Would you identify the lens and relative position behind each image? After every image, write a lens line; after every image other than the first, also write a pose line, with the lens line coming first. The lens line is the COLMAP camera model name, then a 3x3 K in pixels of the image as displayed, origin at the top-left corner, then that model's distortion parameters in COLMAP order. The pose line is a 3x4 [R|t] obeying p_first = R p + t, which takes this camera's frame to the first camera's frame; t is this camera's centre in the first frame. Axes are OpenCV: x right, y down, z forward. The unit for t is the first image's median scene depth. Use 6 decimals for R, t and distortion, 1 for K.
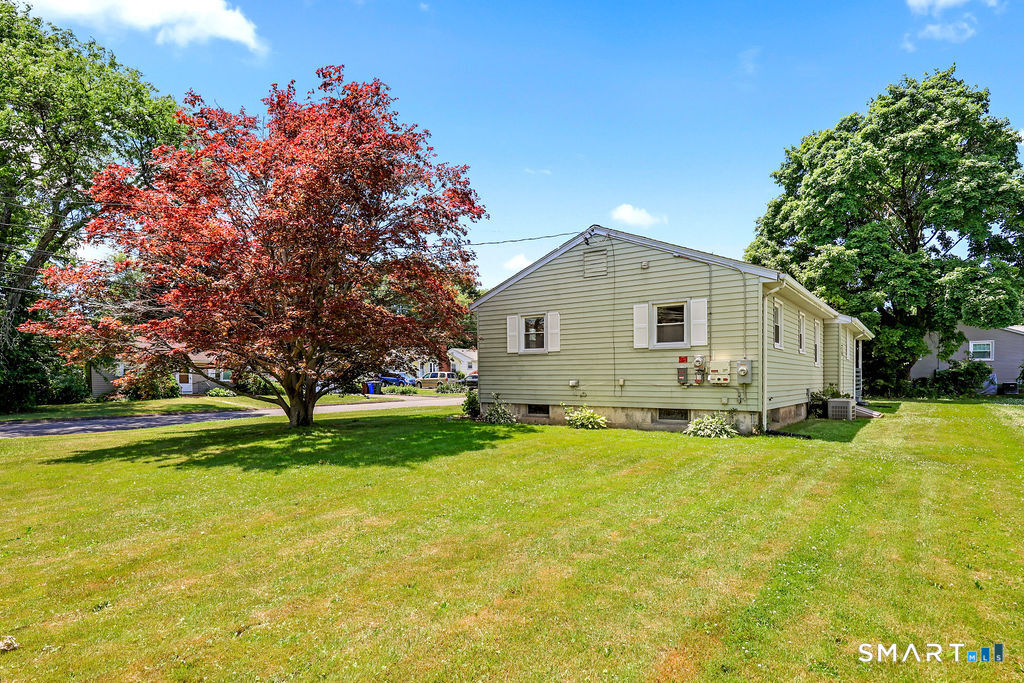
lens RADIAL K [[515.7, 0, 512.4], [0, 515.7, 369.5], [0, 0, 1]] dist [0.002143, 0.001574]
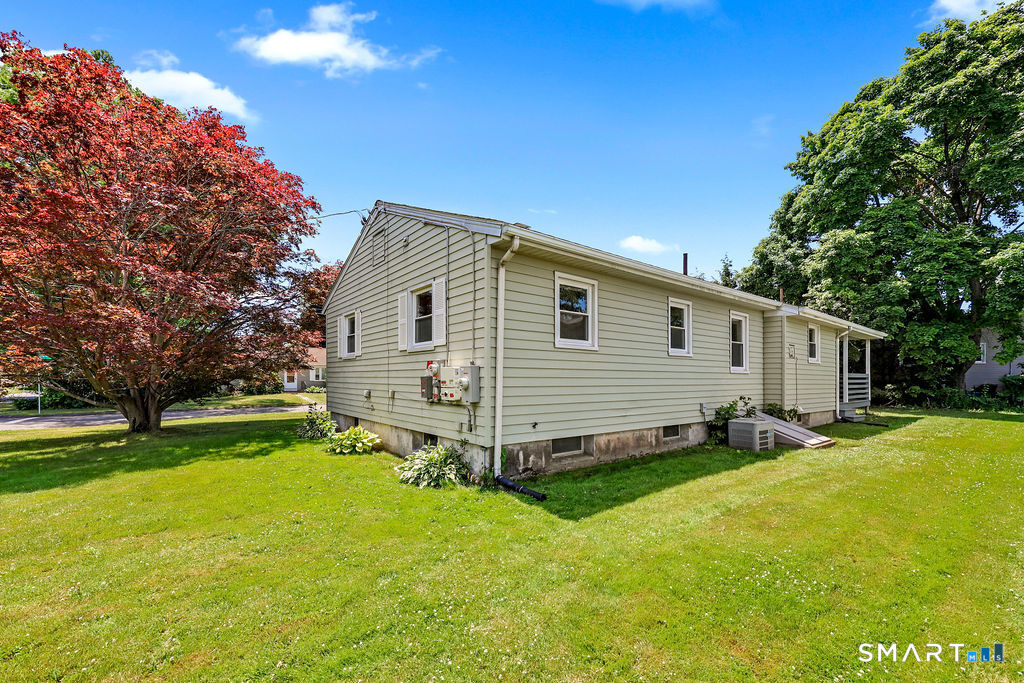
lens RADIAL K [[412.1, 0, 509.3], [0, 412.1, 367.9], [0, 0, 1]] dist [0.000180, 0.000060]
pose [[0.970556, 0.000364, -0.240876, 0.263377], [-0.002260, 0.999969, -0.007594, -0.005269], [0.240866, 0.007915, 0.970526, 0.214034]]
